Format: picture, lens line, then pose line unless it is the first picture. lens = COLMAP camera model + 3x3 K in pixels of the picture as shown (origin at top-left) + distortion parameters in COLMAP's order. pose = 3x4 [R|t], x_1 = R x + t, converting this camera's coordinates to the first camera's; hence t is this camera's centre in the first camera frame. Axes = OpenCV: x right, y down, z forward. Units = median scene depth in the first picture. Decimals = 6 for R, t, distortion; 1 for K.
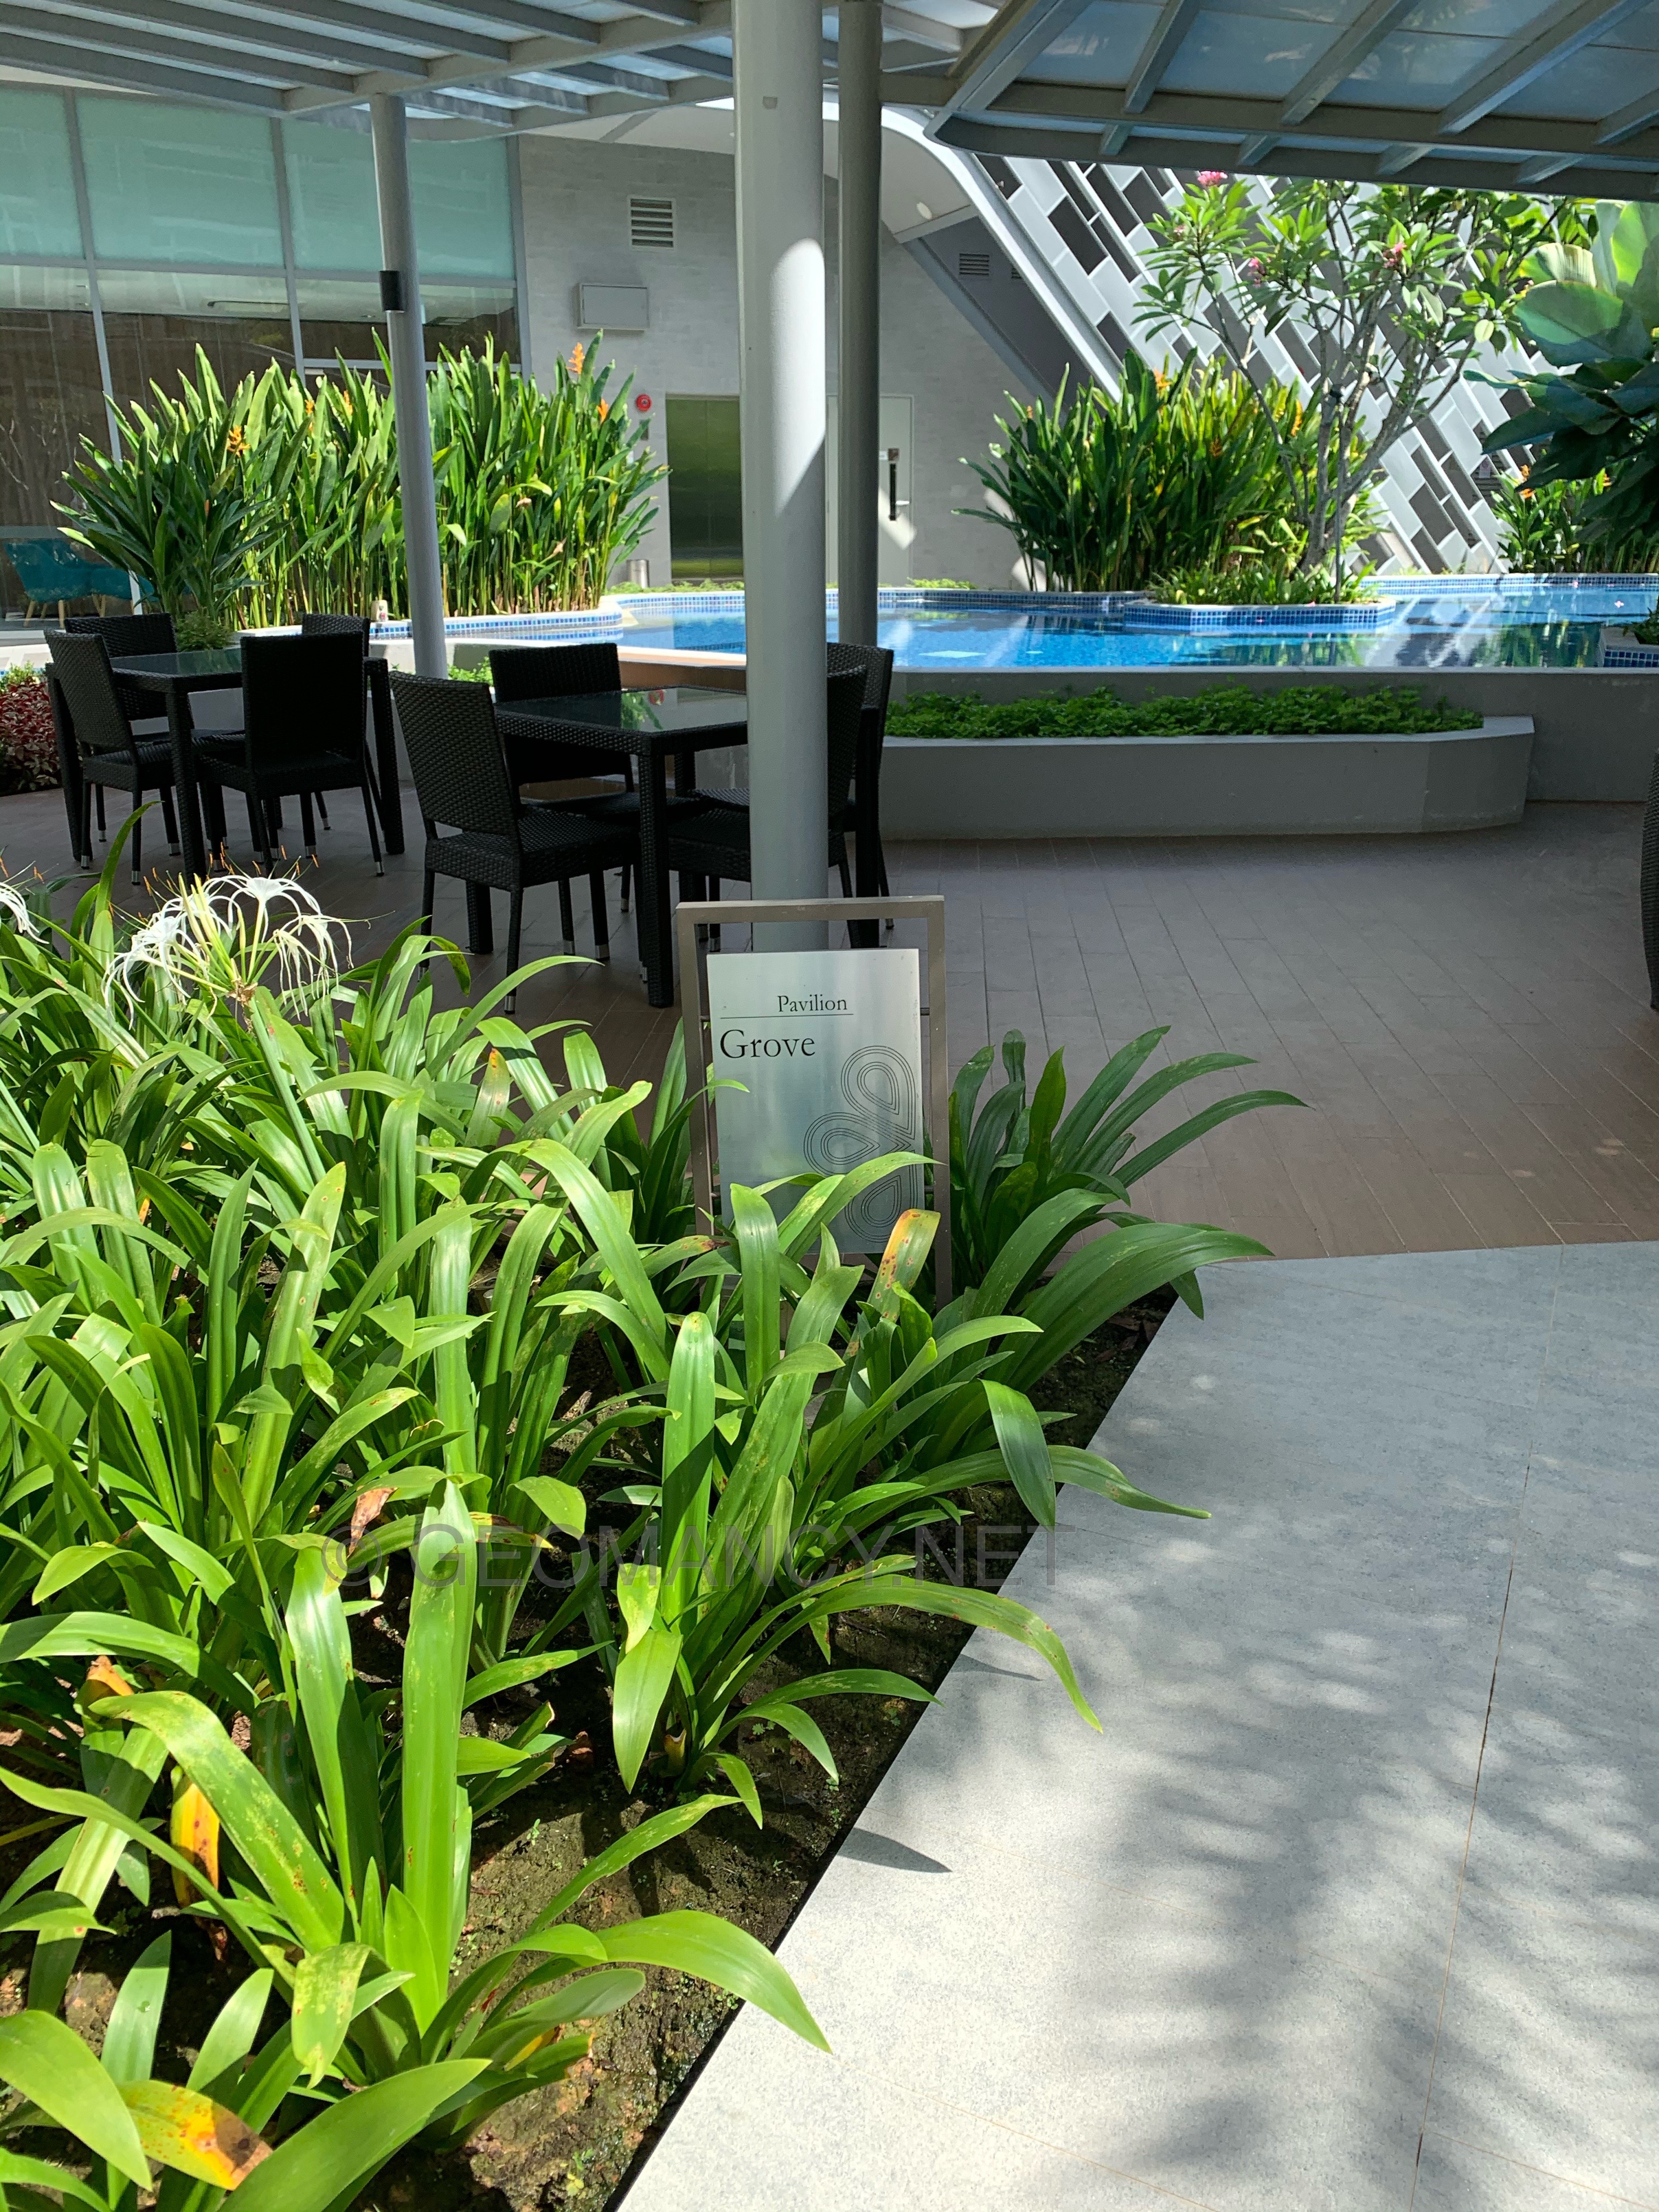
lens RADIAL K [[1665.5, 0, 830.4], [0, 1665.5, 1083.4], [0, 0, 1]] dist [-0.016751, 0.040895]
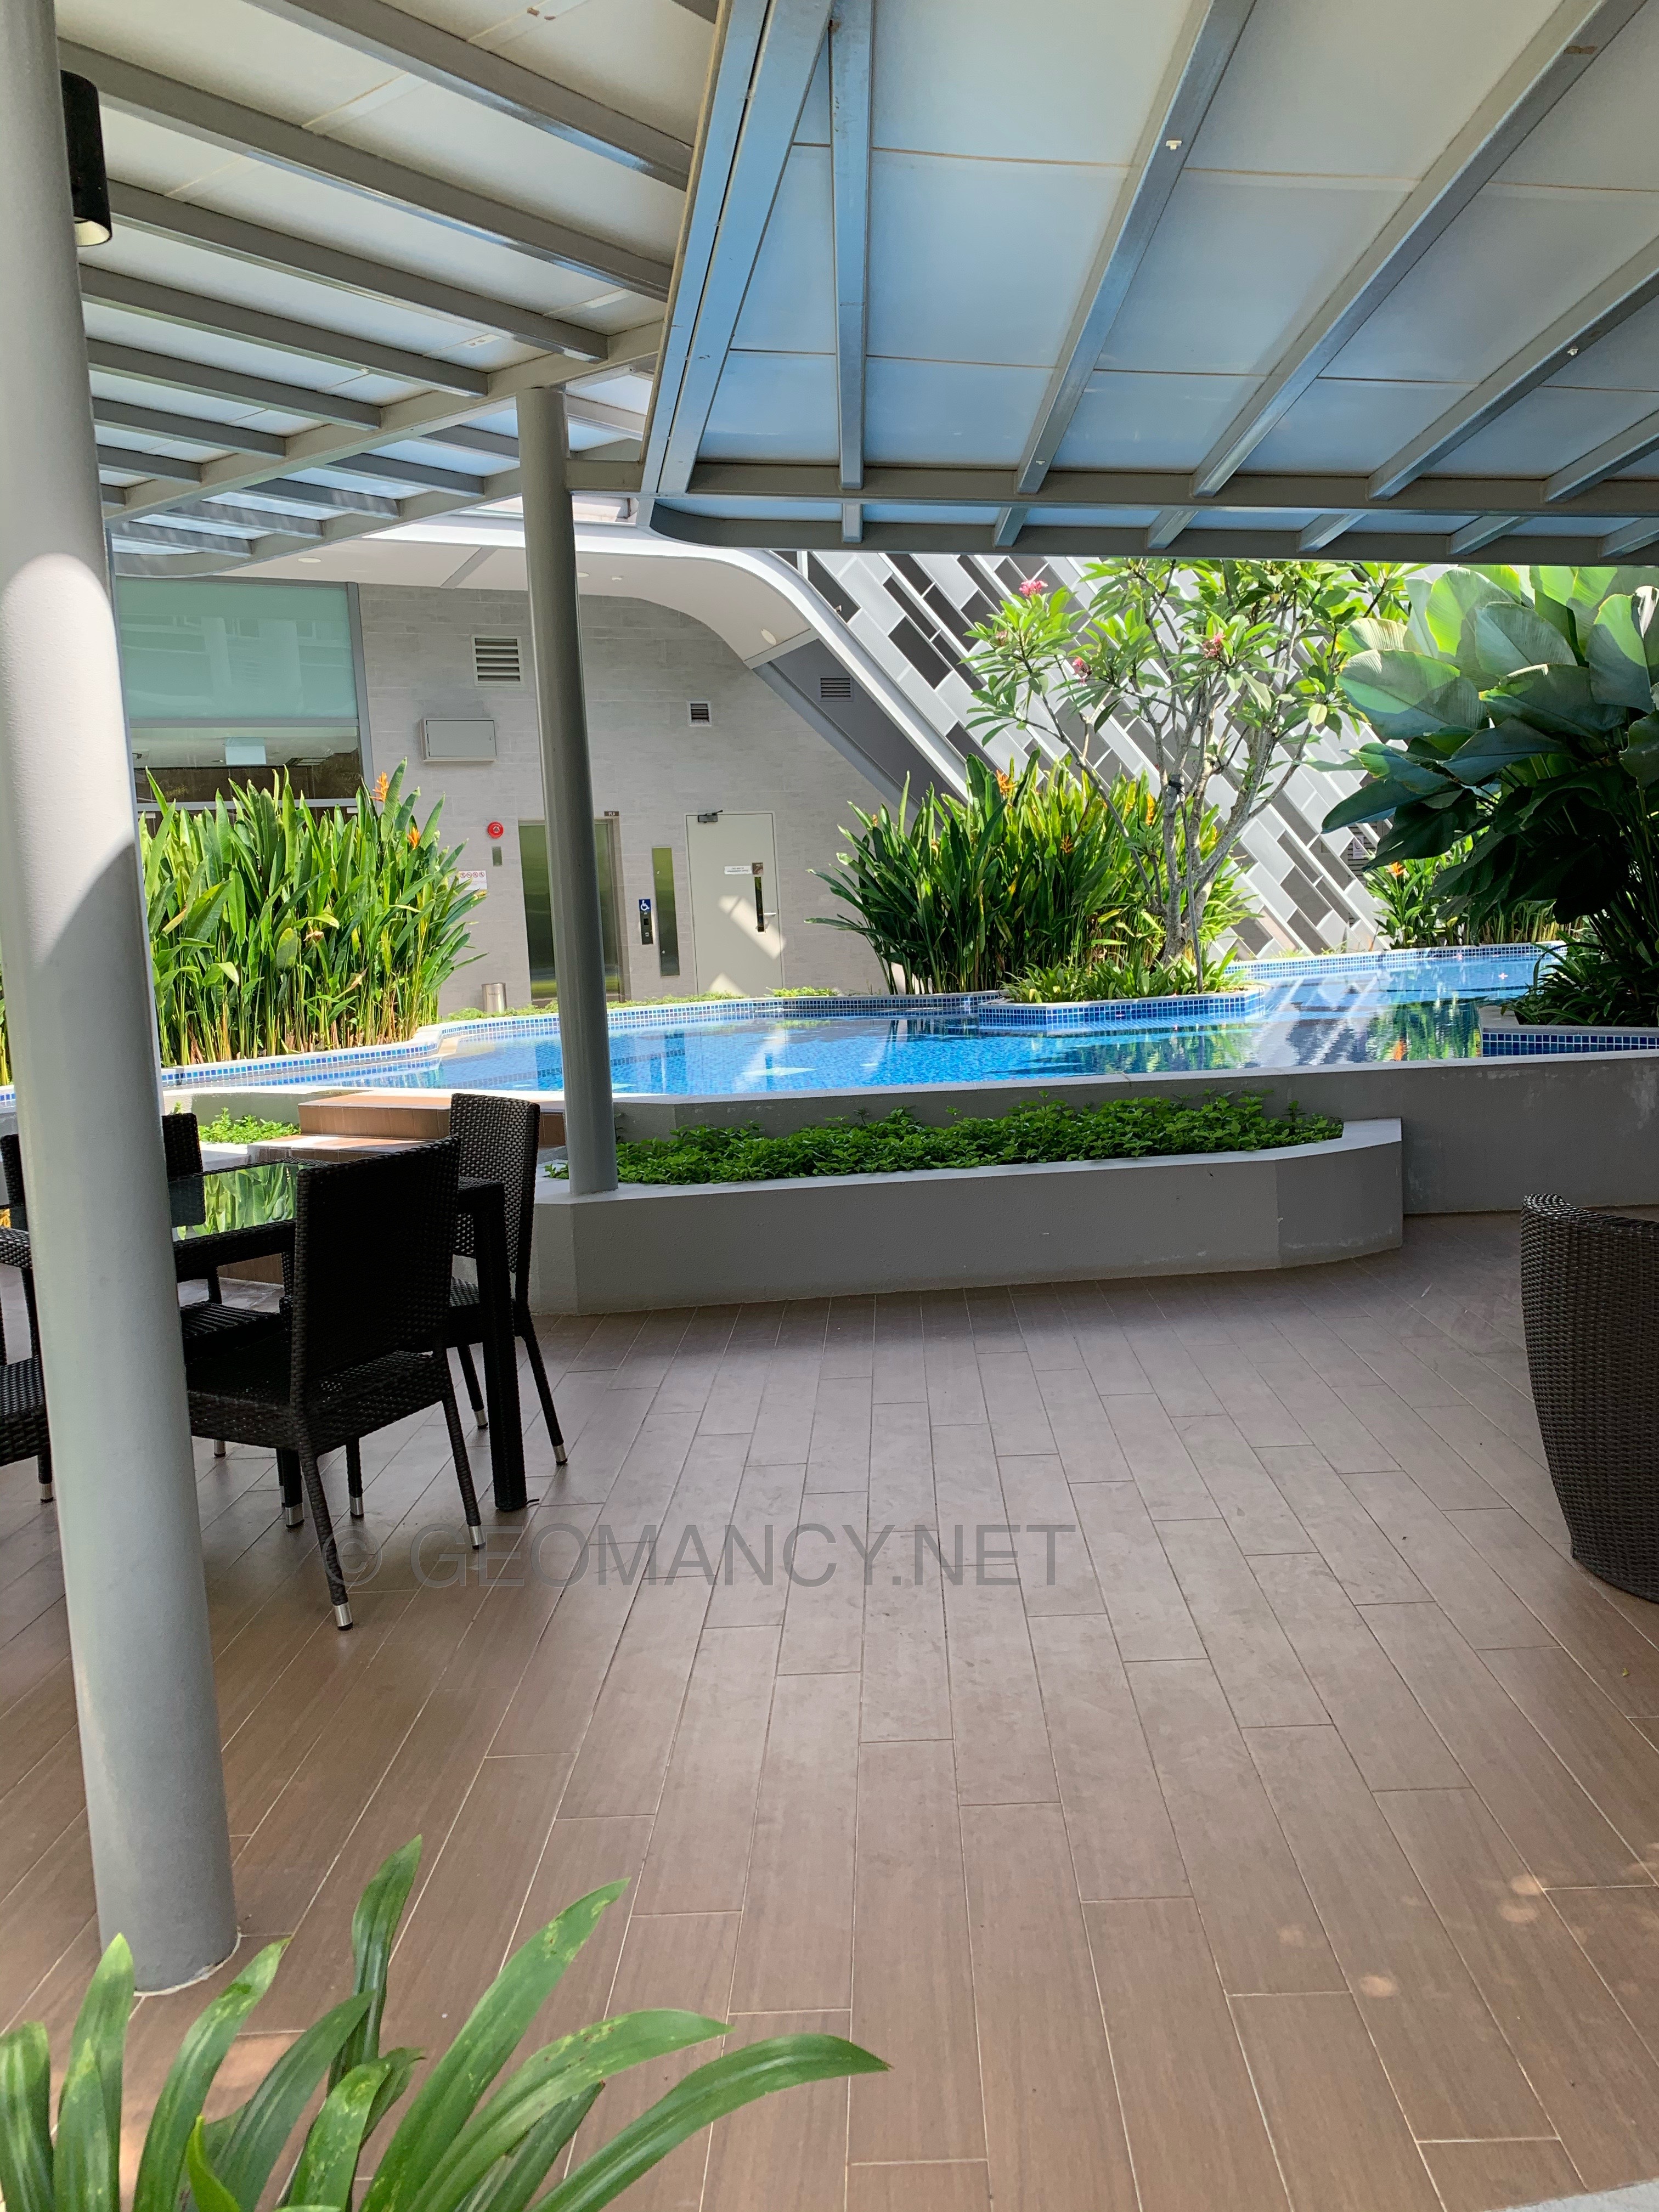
lens RADIAL K [[1682.6, 0, 829.5], [0, 1682.6, 1106.0], [0, 0, 1]] dist [0.127980, -0.242779]
pose [[0.997656, -0.055449, 0.040109, 0.051849], [0.062923, 0.973688, -0.219026, -0.029479], [-0.026909, 0.221036, 0.974894, 0.085199]]
